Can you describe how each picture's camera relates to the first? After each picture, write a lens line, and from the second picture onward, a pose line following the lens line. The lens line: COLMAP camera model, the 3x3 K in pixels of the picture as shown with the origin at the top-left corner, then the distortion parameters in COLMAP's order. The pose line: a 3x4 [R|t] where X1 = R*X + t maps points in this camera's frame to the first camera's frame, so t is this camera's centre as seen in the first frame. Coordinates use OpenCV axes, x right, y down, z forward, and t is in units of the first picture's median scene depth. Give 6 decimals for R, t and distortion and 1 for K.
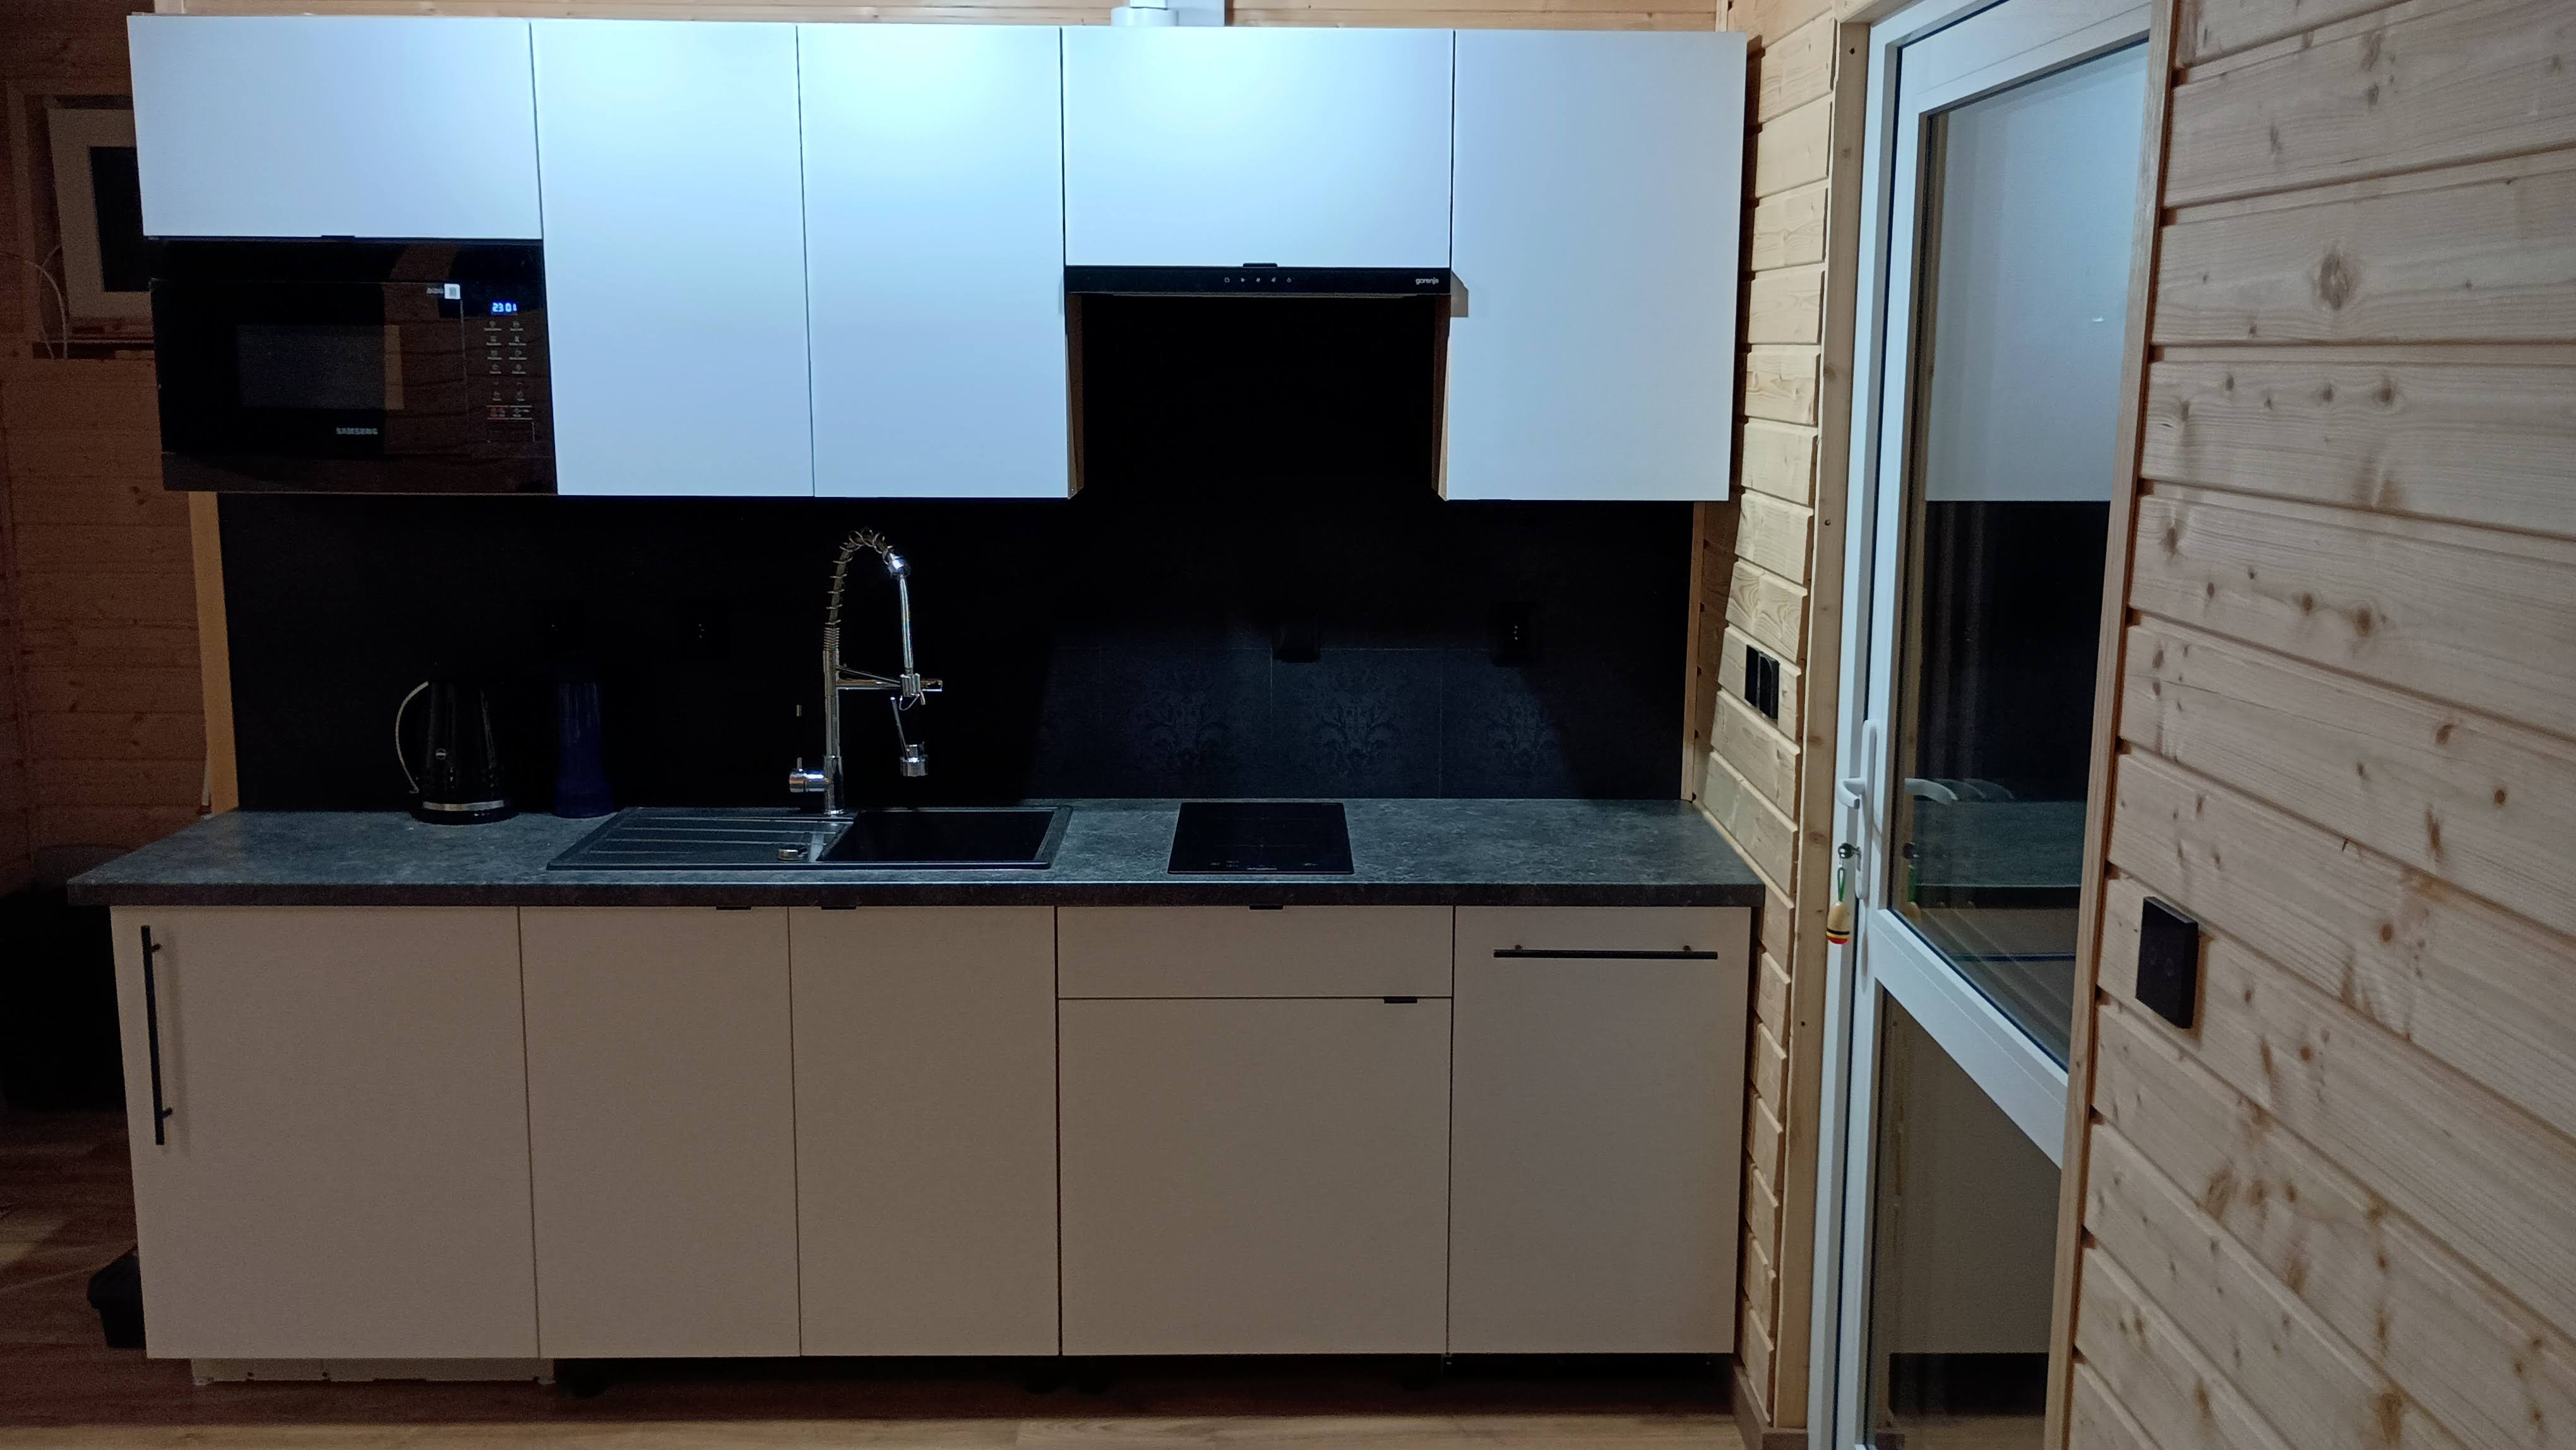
lens RADIAL K [[2098.7, 0, 1291.4], [0, 2098.7, 717.9], [0, 0, 1]] dist [0.013855, 0.006180]
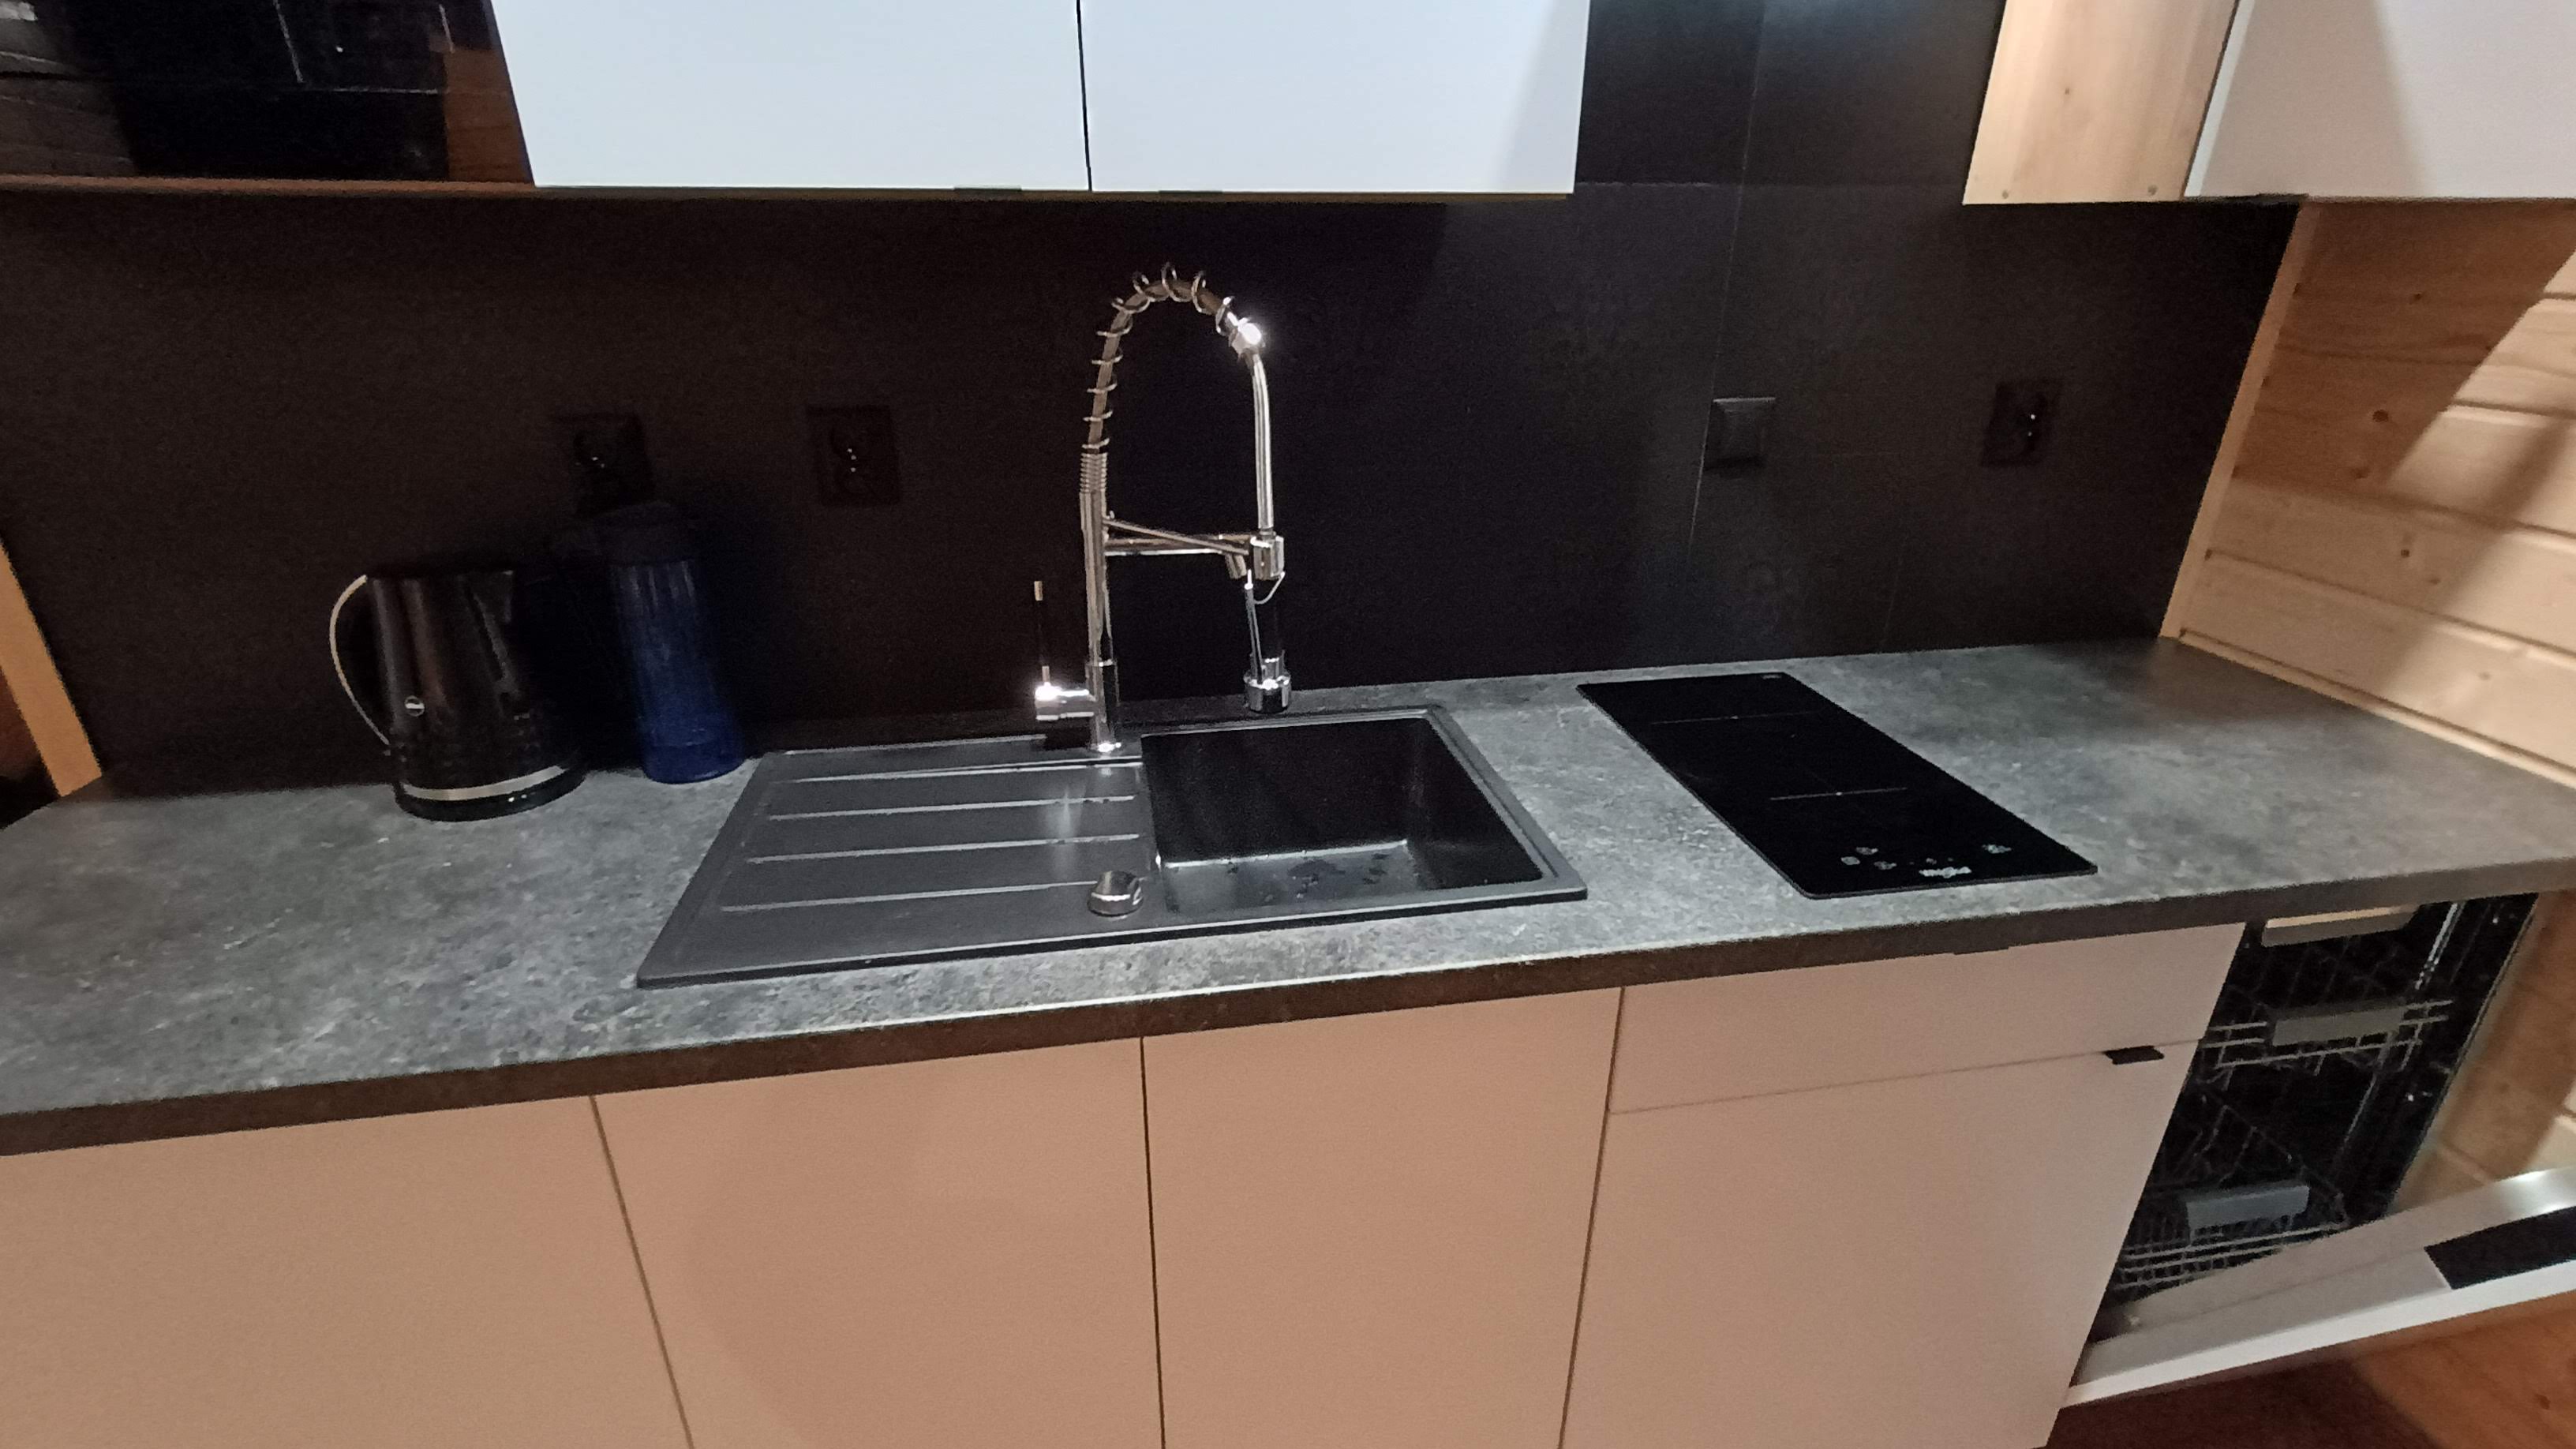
lens RADIAL K [[1154.1, 0, 1287.6], [0, 1154.1, 735.5], [0, 0, 1]] dist [0.005241, 0.000232]
pose [[0.989244, -0.063616, 0.131719, -0.213861], [0.030140, 0.969802, 0.242024, -0.043155], [-0.143138, -0.235451, 0.961288, 0.665012]]
